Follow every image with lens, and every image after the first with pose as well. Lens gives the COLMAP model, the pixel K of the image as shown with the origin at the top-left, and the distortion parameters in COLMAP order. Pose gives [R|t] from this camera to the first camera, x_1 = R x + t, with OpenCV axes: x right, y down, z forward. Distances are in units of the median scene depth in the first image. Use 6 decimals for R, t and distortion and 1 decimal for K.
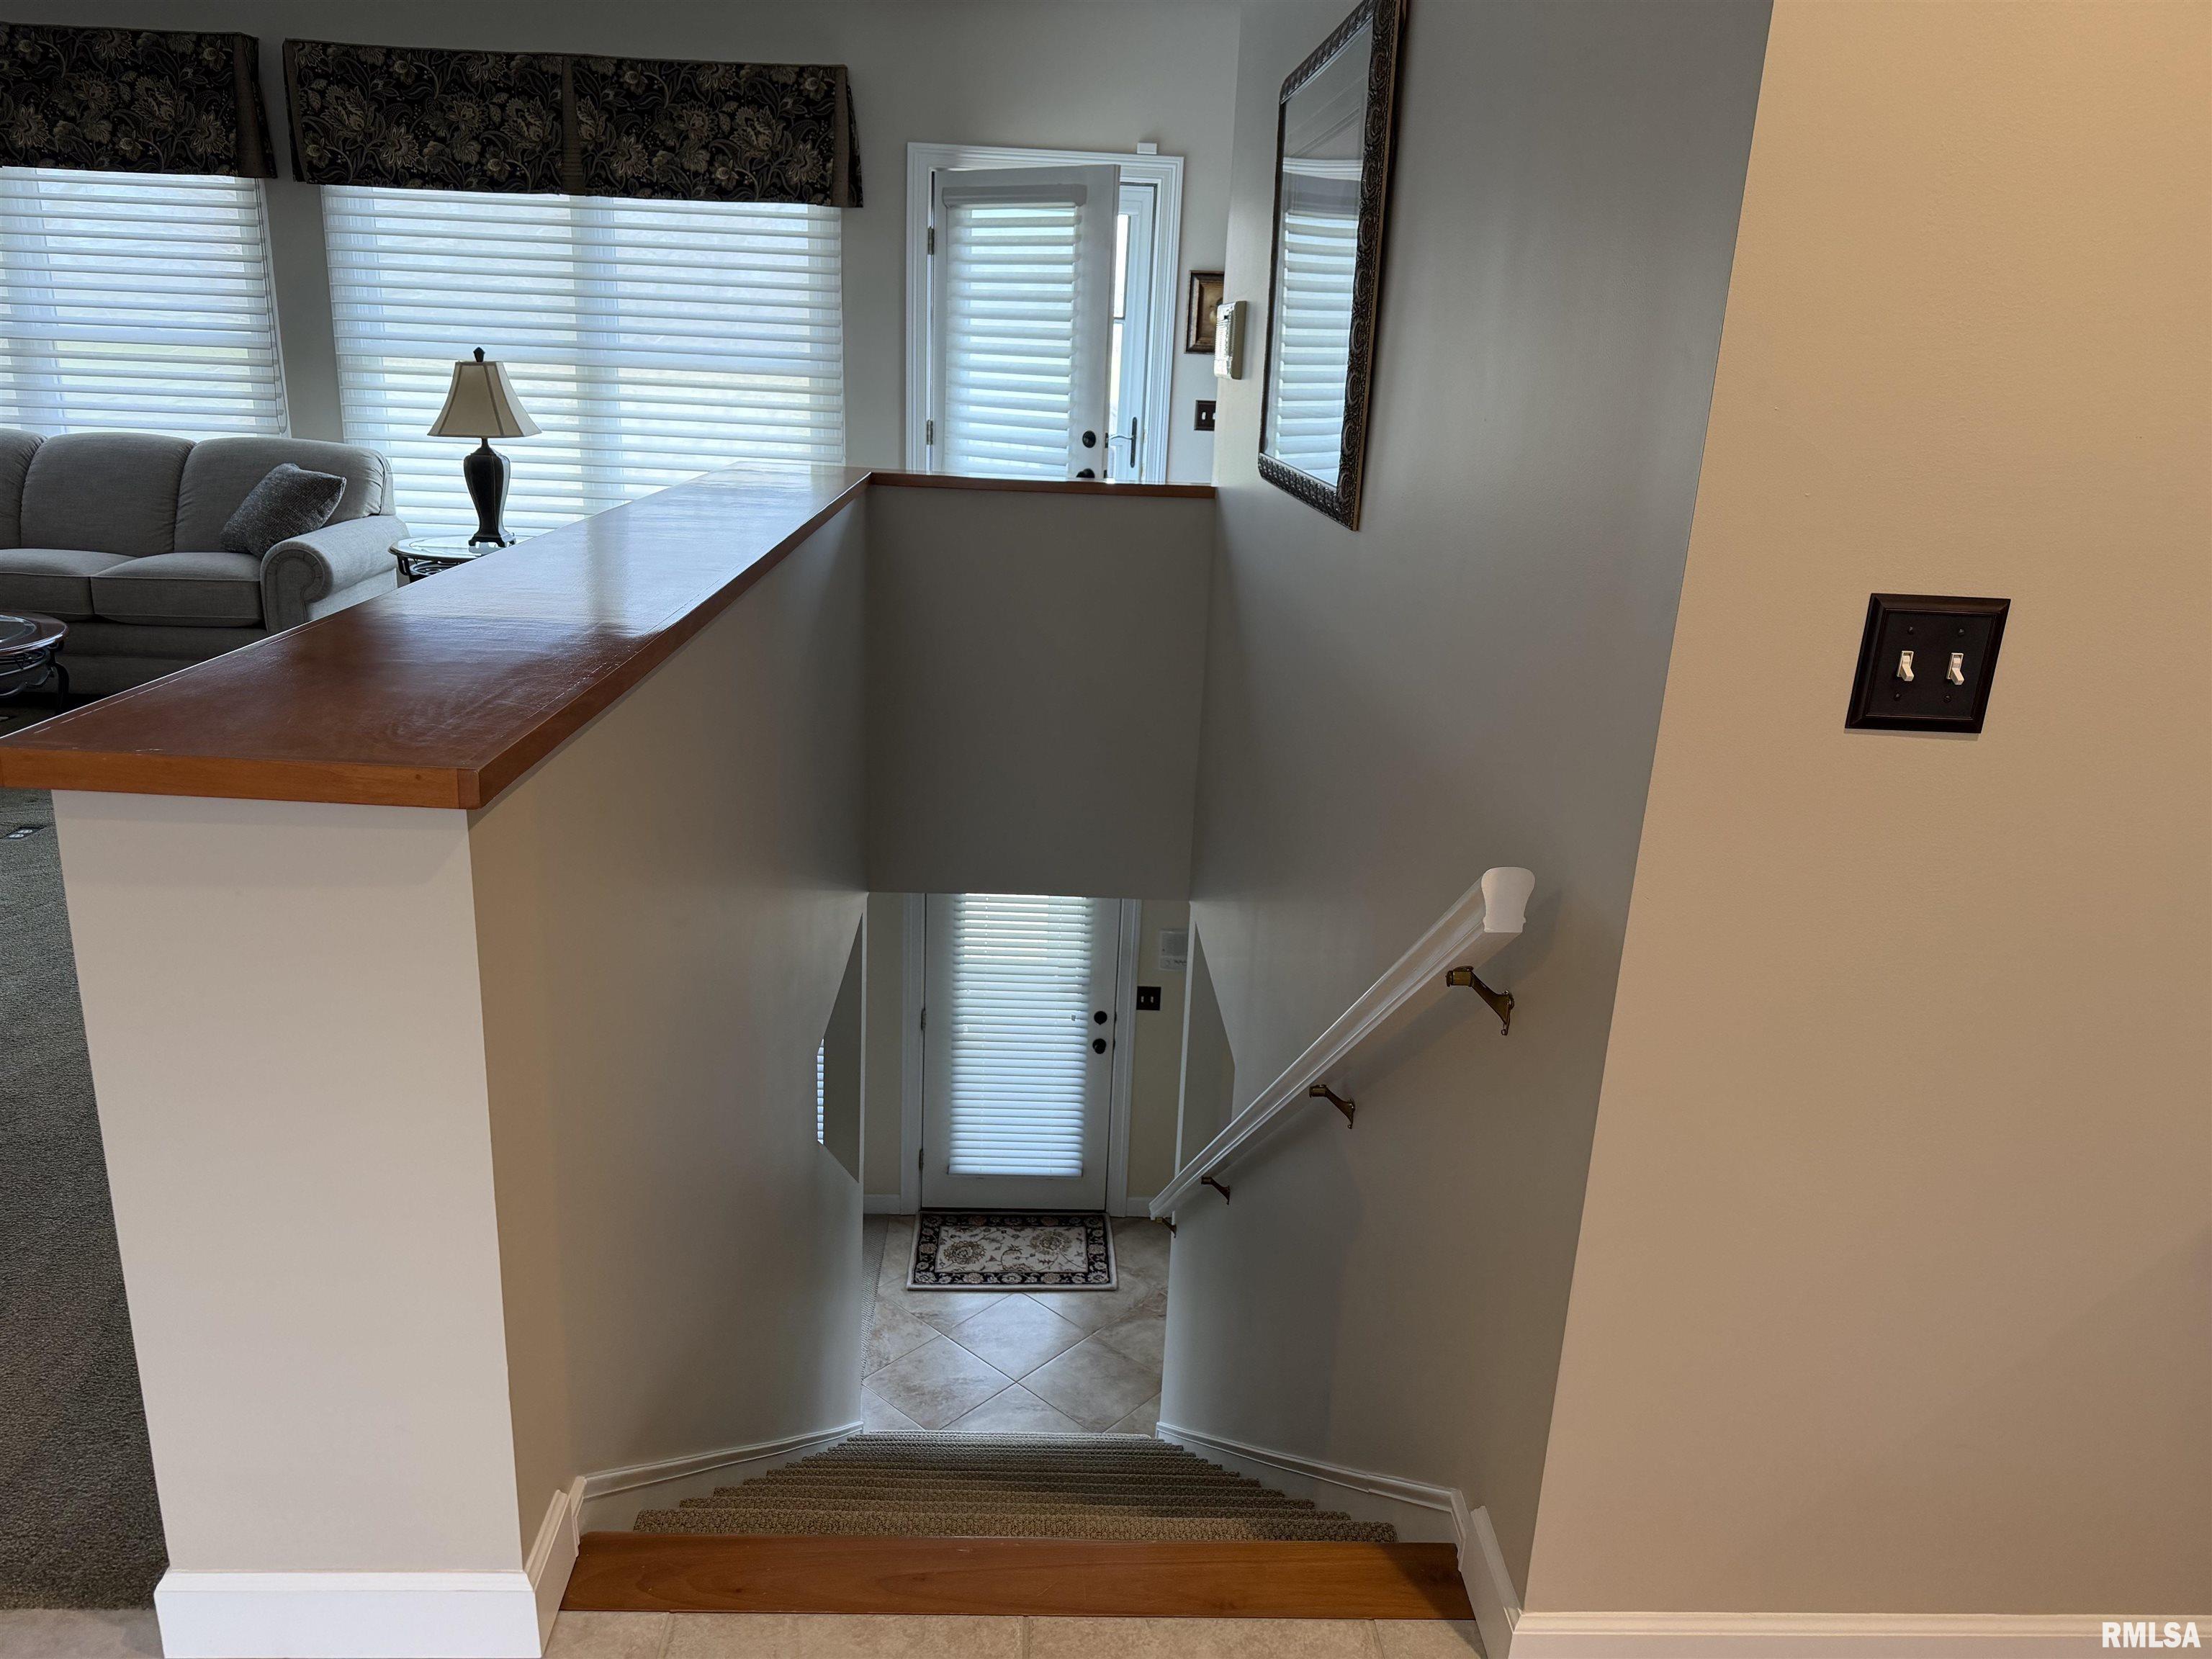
lens RADIAL K [[1607.2, 0, 1085.0], [0, 1607.2, 825.5], [0, 0, 1]] dist [0.022453, -0.011052]
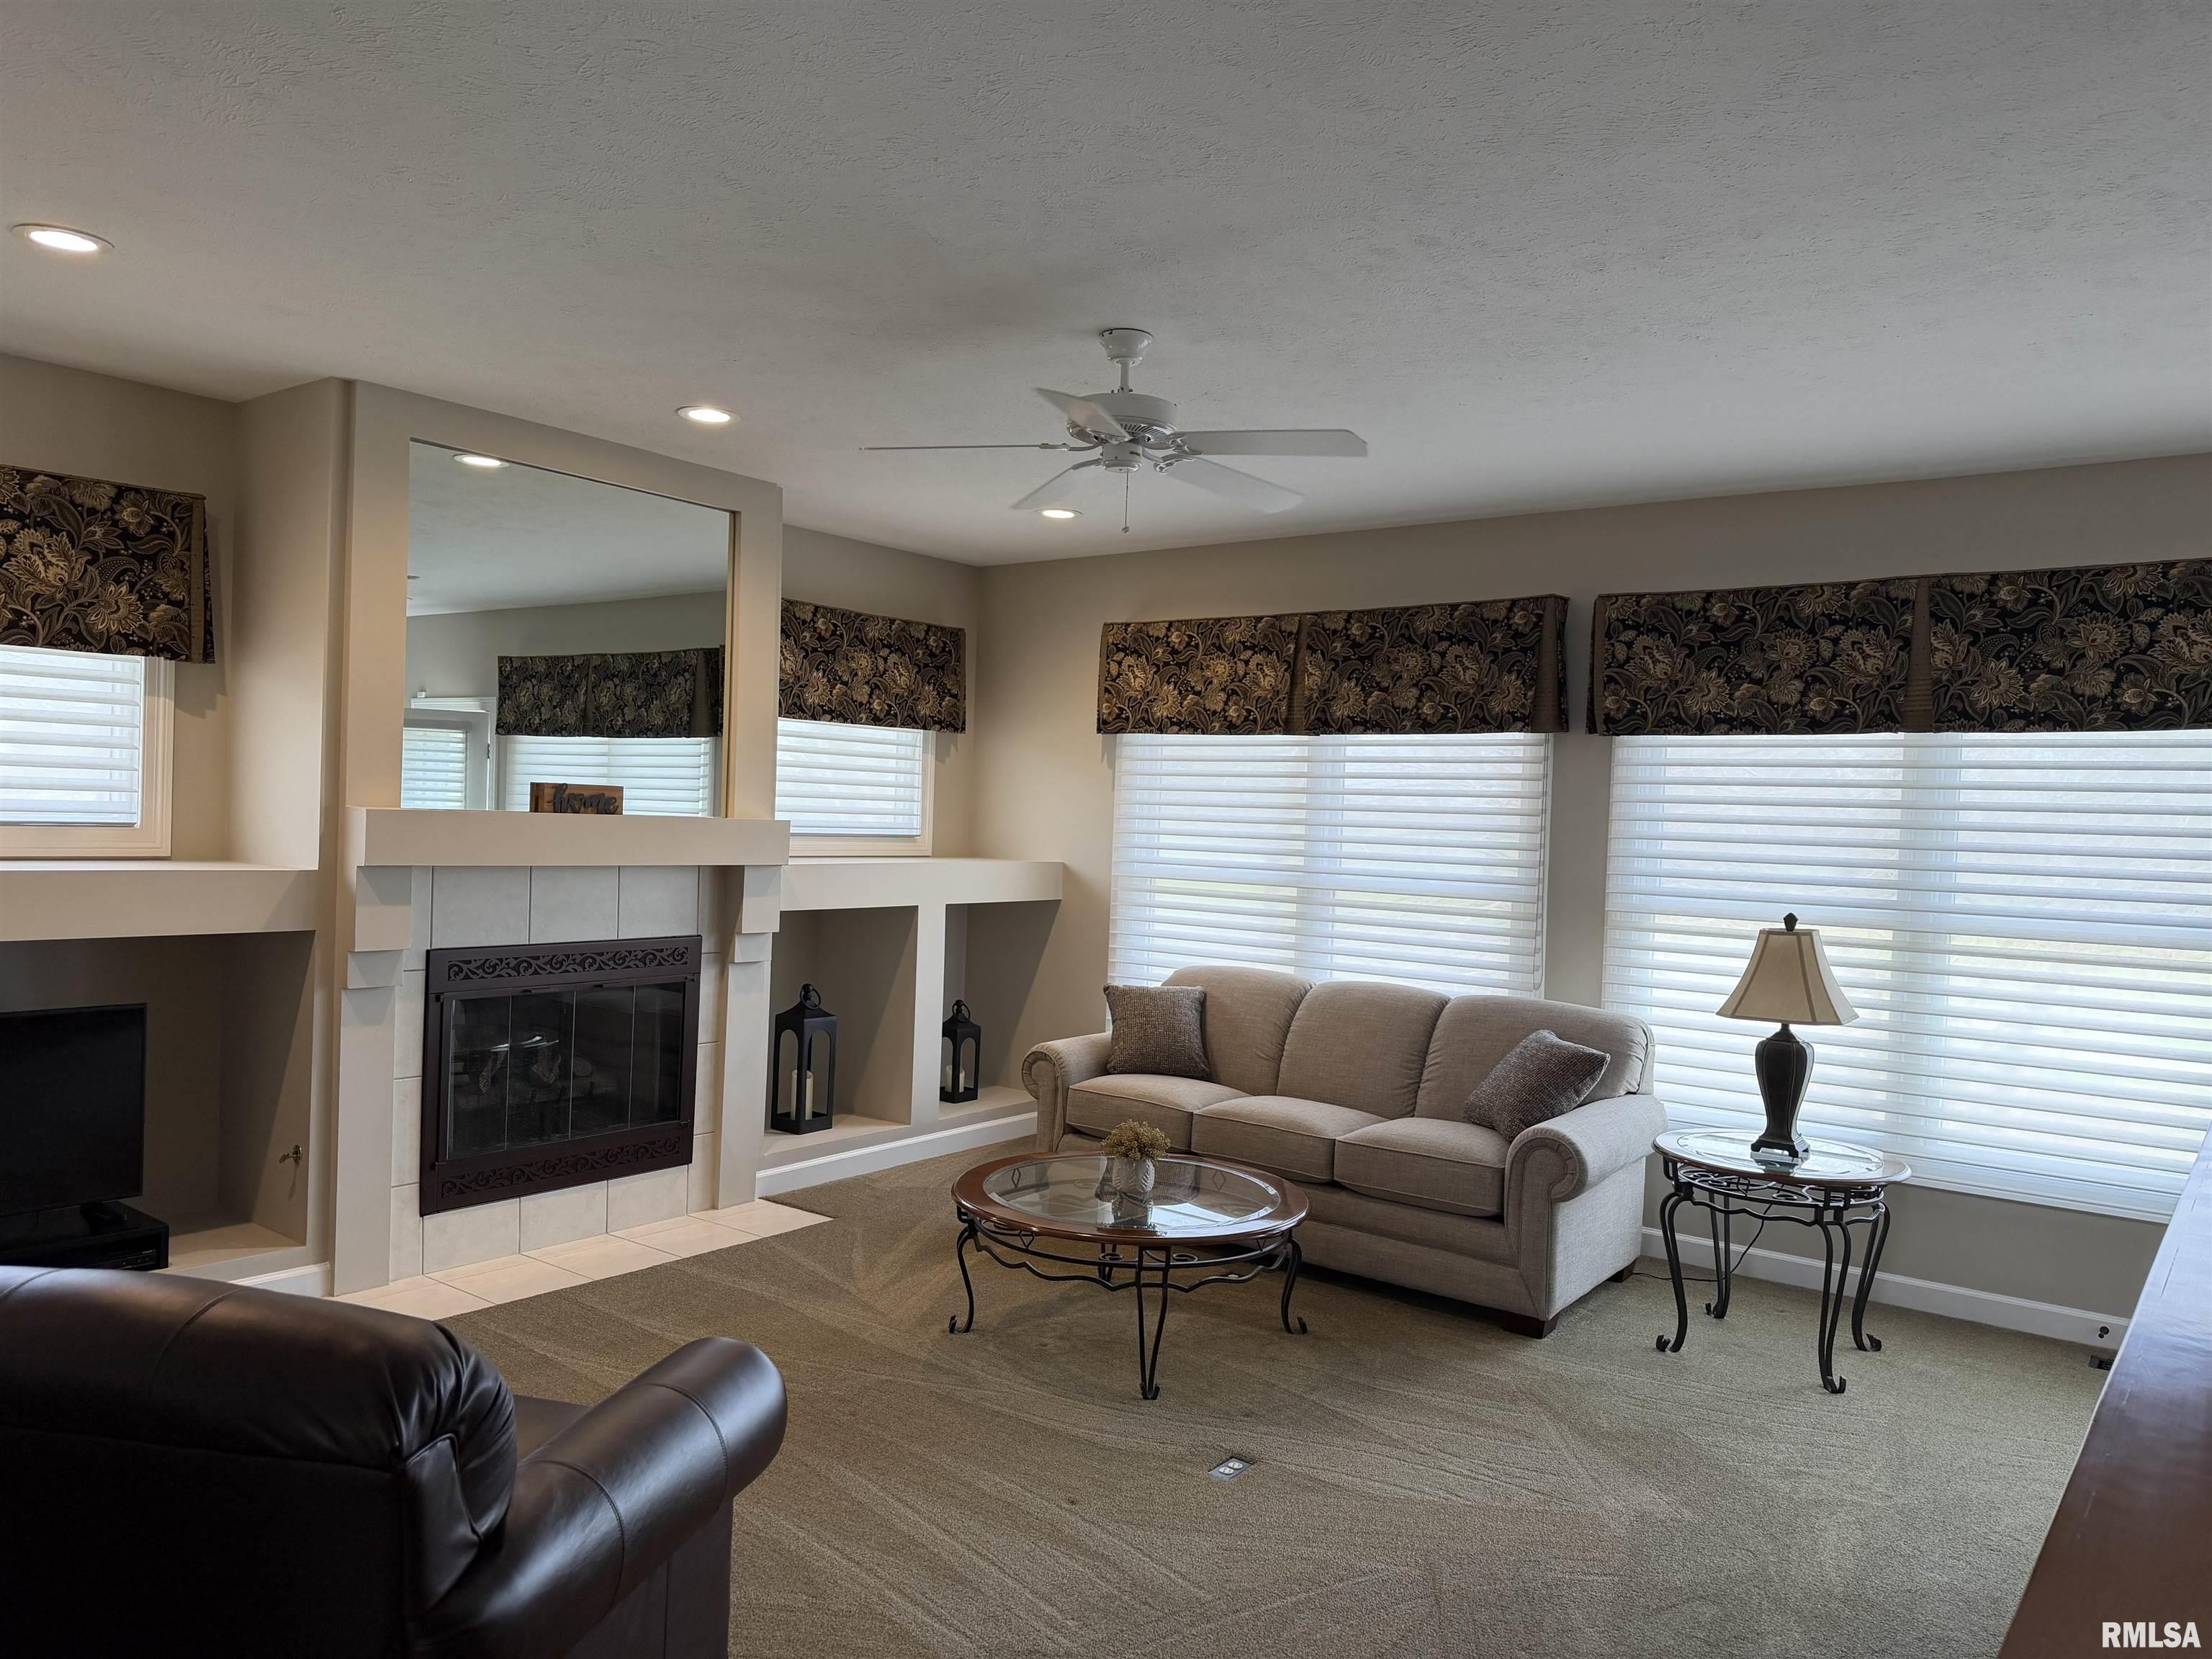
lens RADIAL K [[1571.2, 0, 1106.6], [0, 1571.2, 840.5], [0, 0, 1]] dist [0.089128, -0.110713]
pose [[0.778948, -0.002112, -0.627085, -0.131120], [-0.186181, 0.954125, -0.234482, -0.072891], [0.598813, 0.299400, 0.742821, 0.172249]]
